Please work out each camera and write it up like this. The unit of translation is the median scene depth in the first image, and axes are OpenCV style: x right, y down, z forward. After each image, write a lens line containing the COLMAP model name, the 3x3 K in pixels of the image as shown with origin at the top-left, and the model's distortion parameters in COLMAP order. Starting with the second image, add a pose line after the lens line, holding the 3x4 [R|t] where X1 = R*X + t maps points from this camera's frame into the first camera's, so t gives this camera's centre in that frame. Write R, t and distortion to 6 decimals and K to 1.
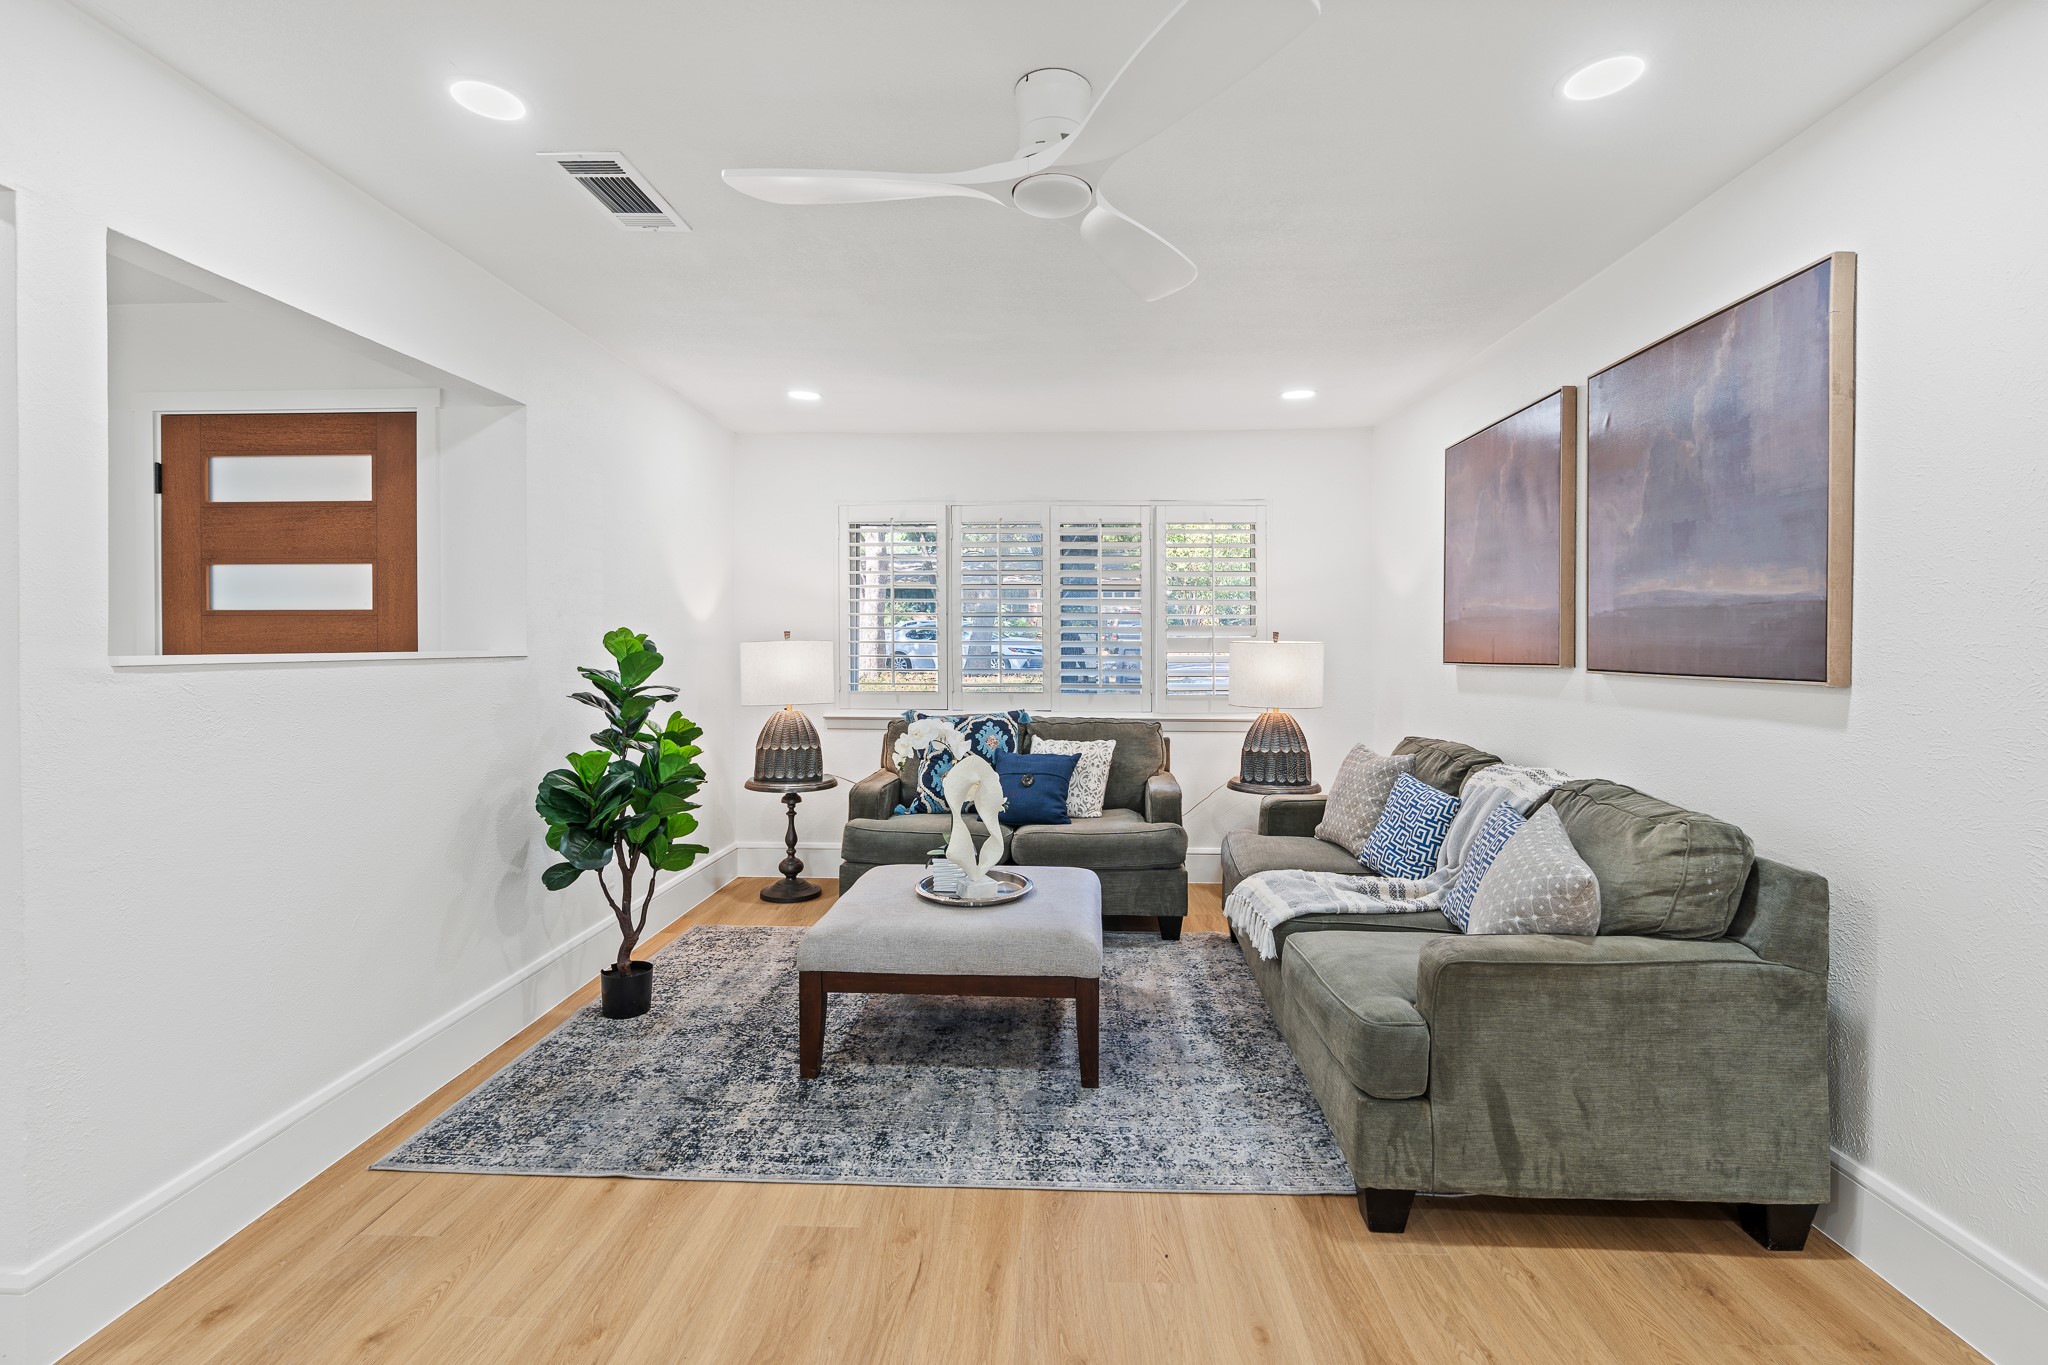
lens RADIAL K [[928.3, 0, 1030.6], [0, 928.3, 653.6], [0, 0, 1]] dist [-0.005276, 0.000515]
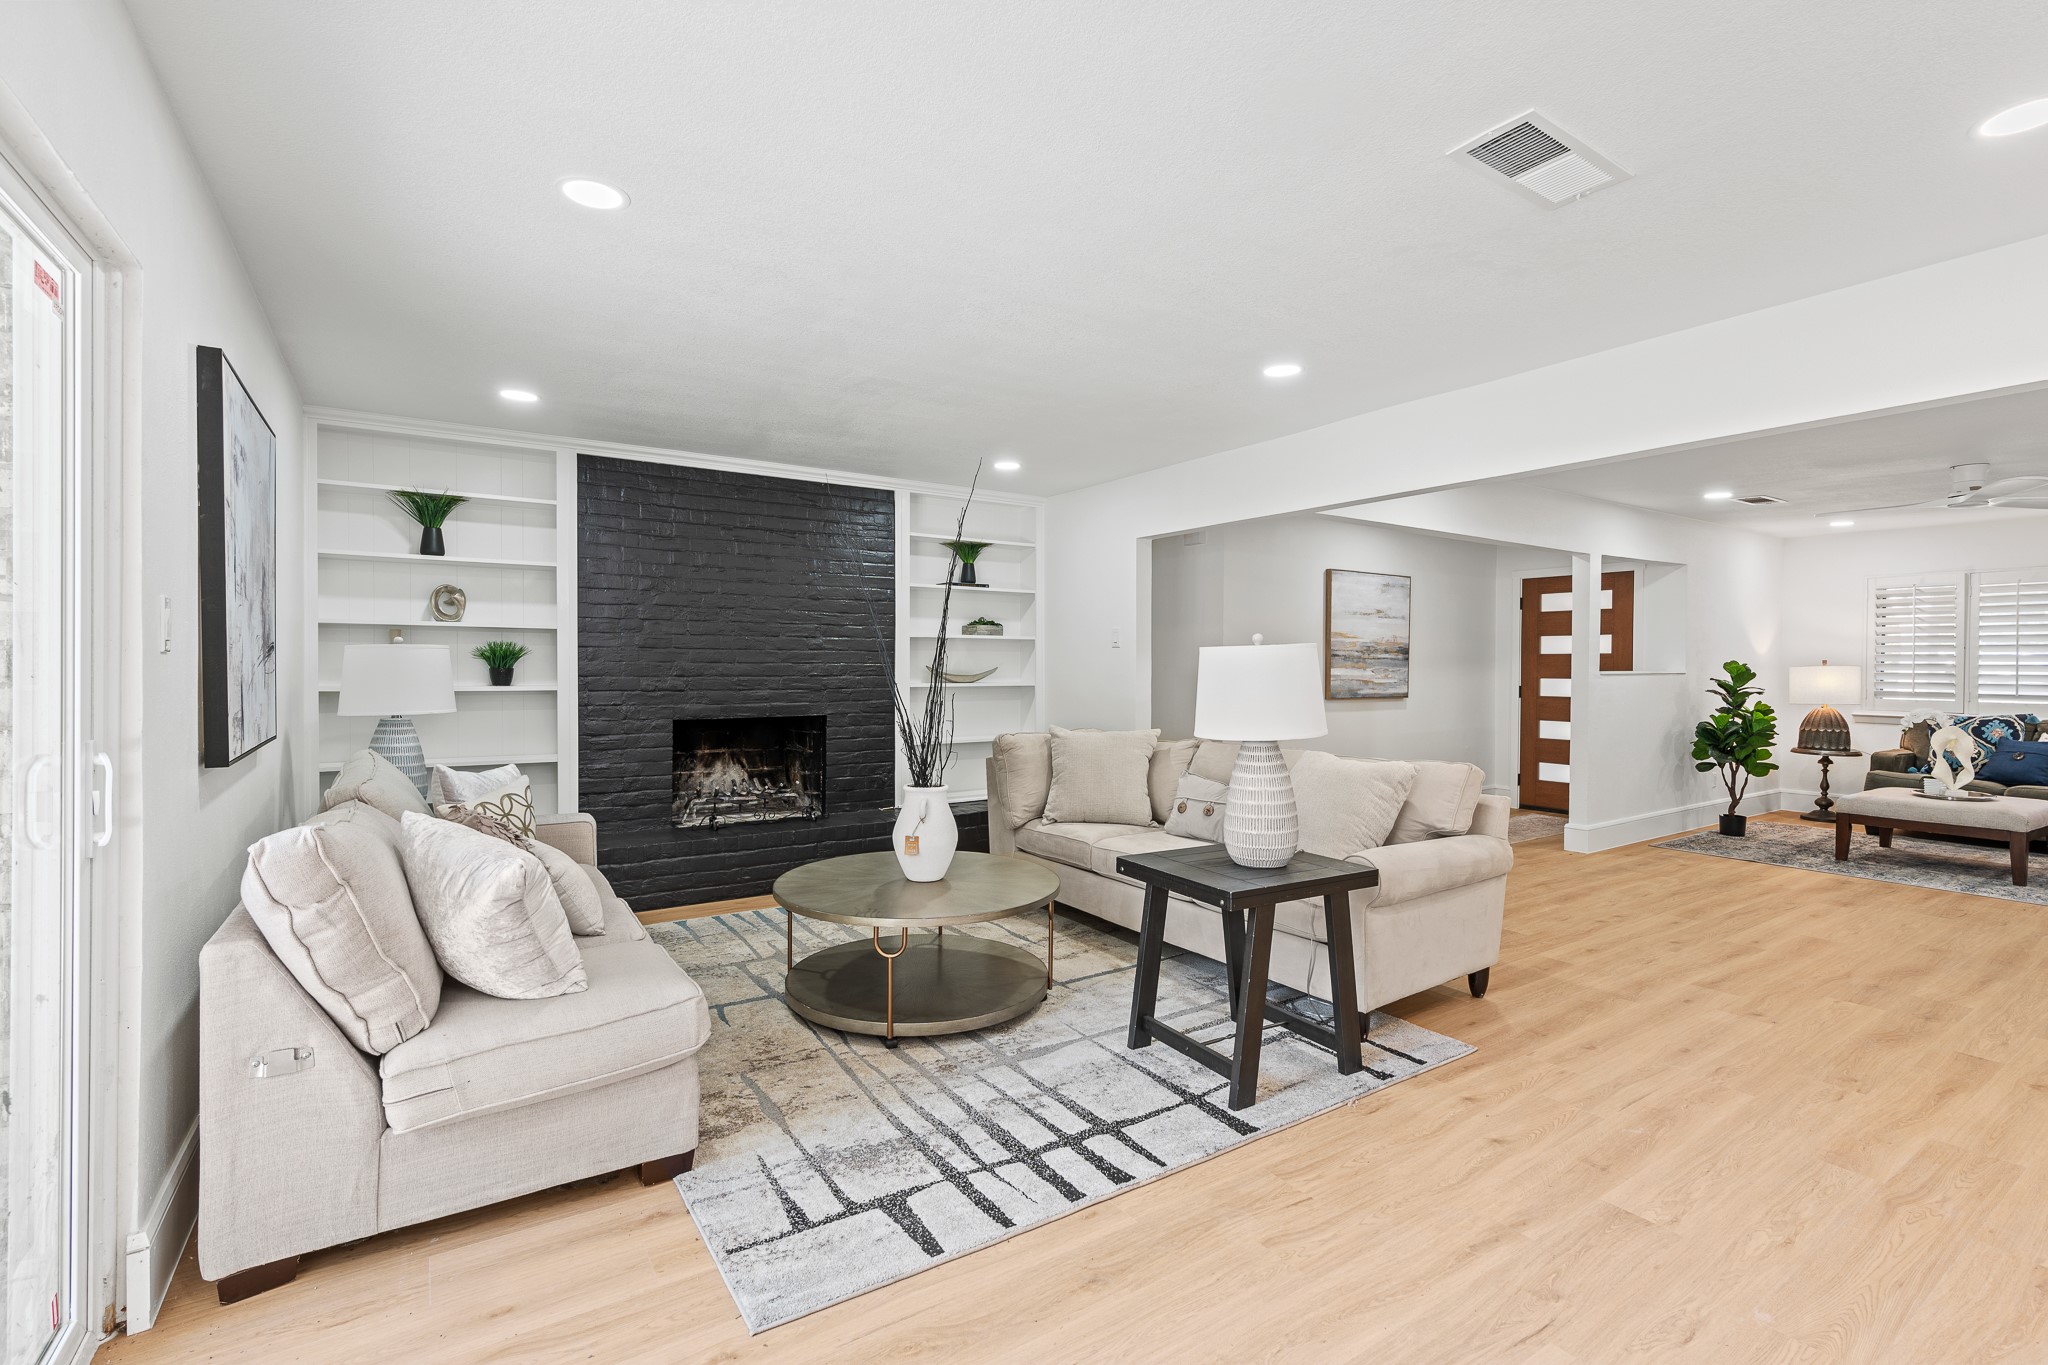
lens RADIAL K [[918.8, 0, 1024.0], [0, 918.8, 682.5], [0, 0, 1]] dist [-0.004307, 0.000167]
pose [[0.578406, 0.018454, -0.815540, 0.409545], [-0.009949, 0.999829, 0.015568, 0.007773], [0.815688, -0.000891, 0.578491, -1.857456]]
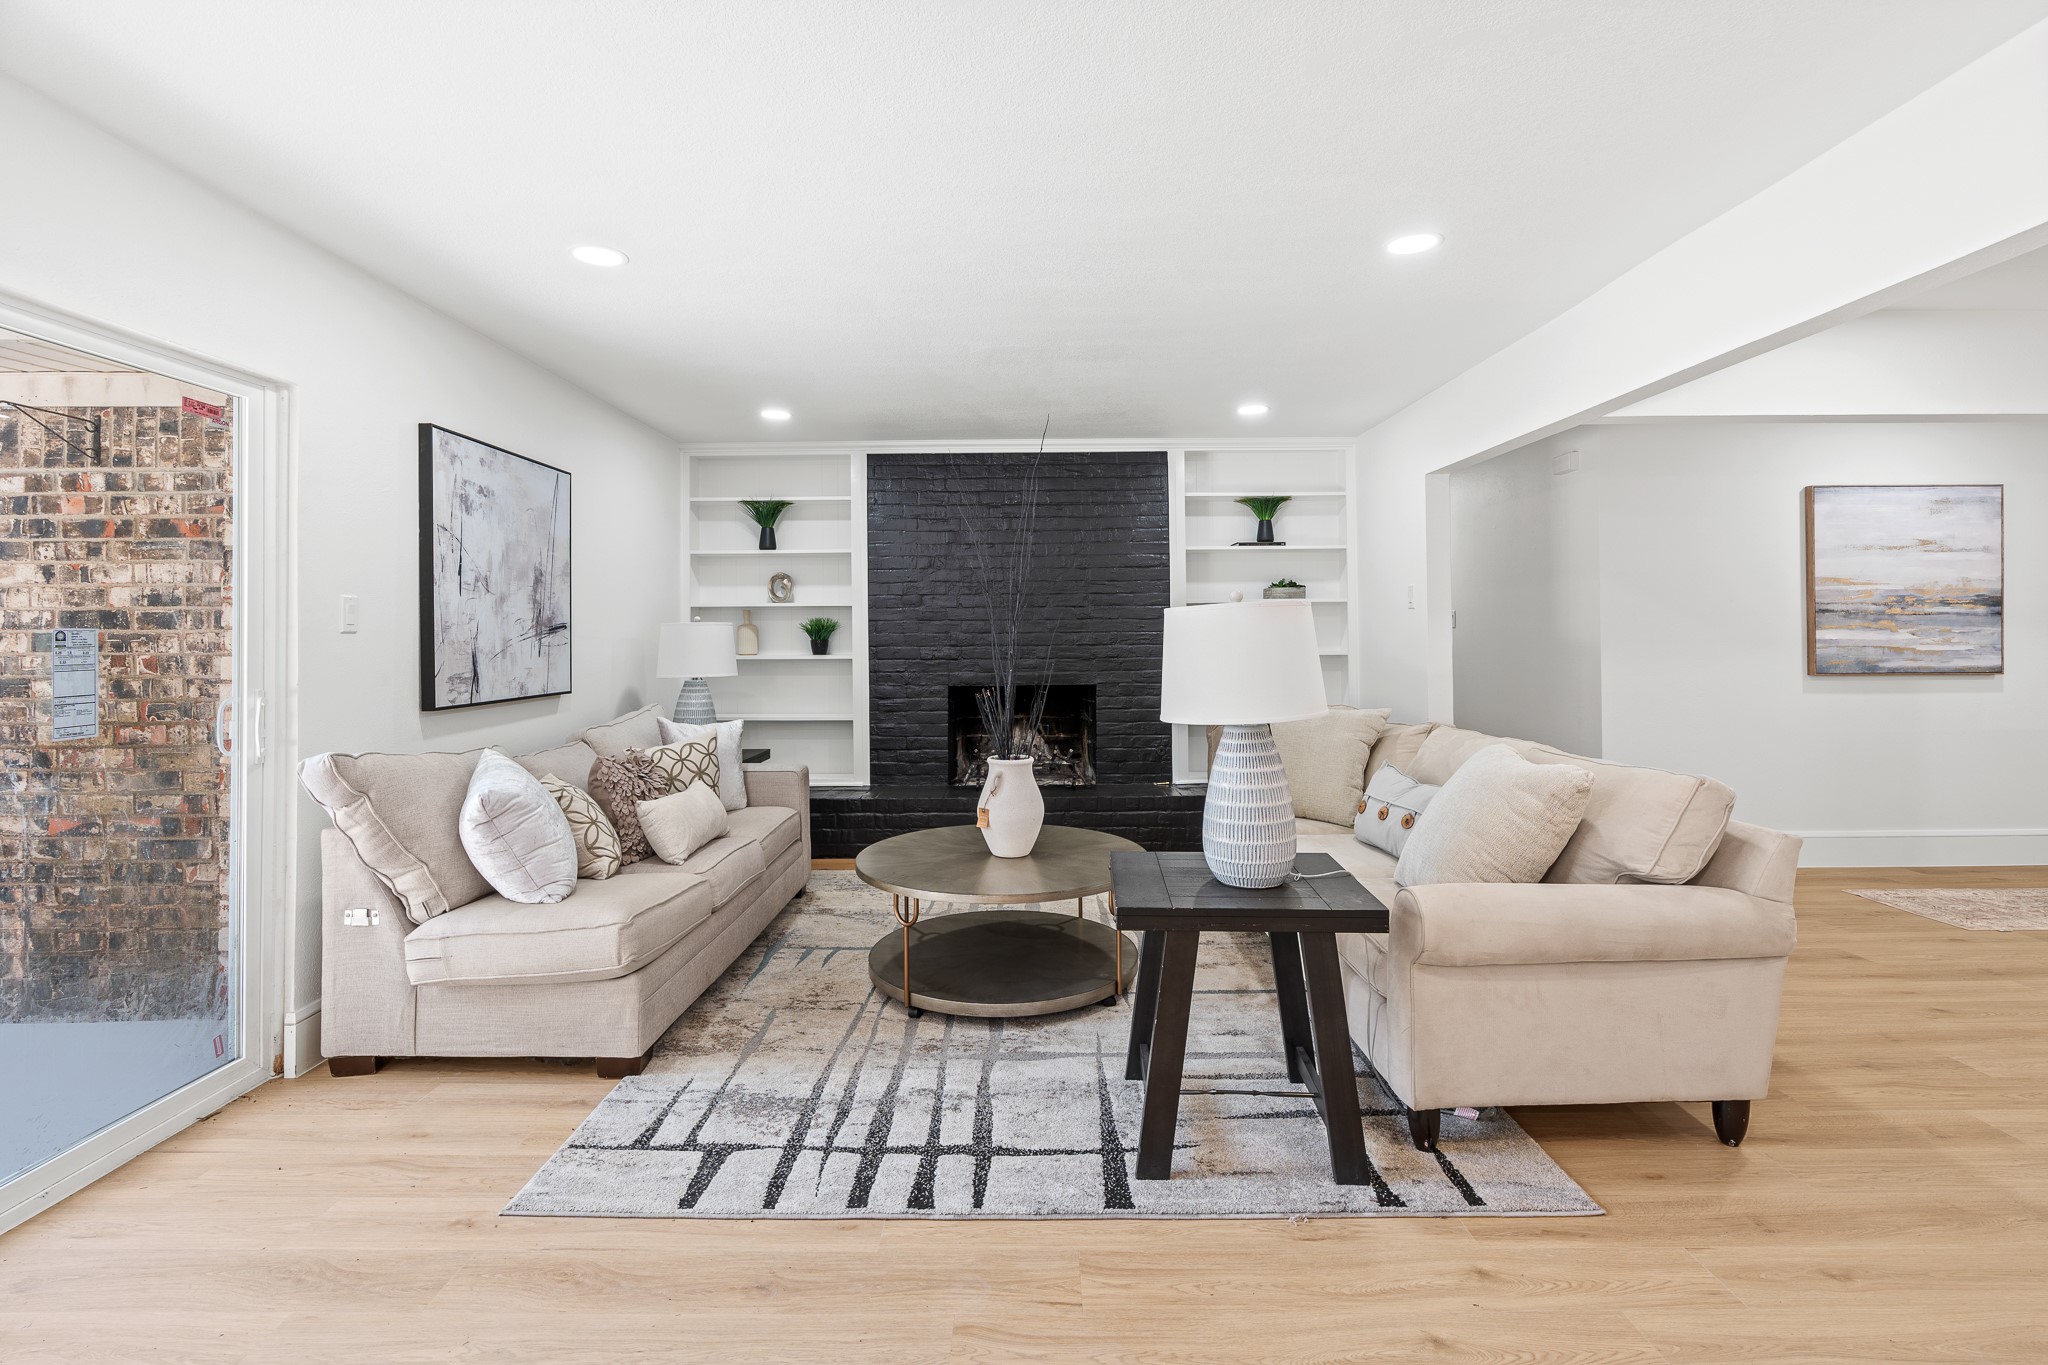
lens RADIAL K [[936.5, 0, 1040.9], [0, 936.5, 634.5], [0, 0, 1]] dist [-0.004228, 0.000762]
pose [[0.028169, -0.000282, -0.999603, 0.556643], [0.001818, 0.999998, -0.000231, 0.006057], [0.999602, -0.001811, 0.028169, -1.218476]]
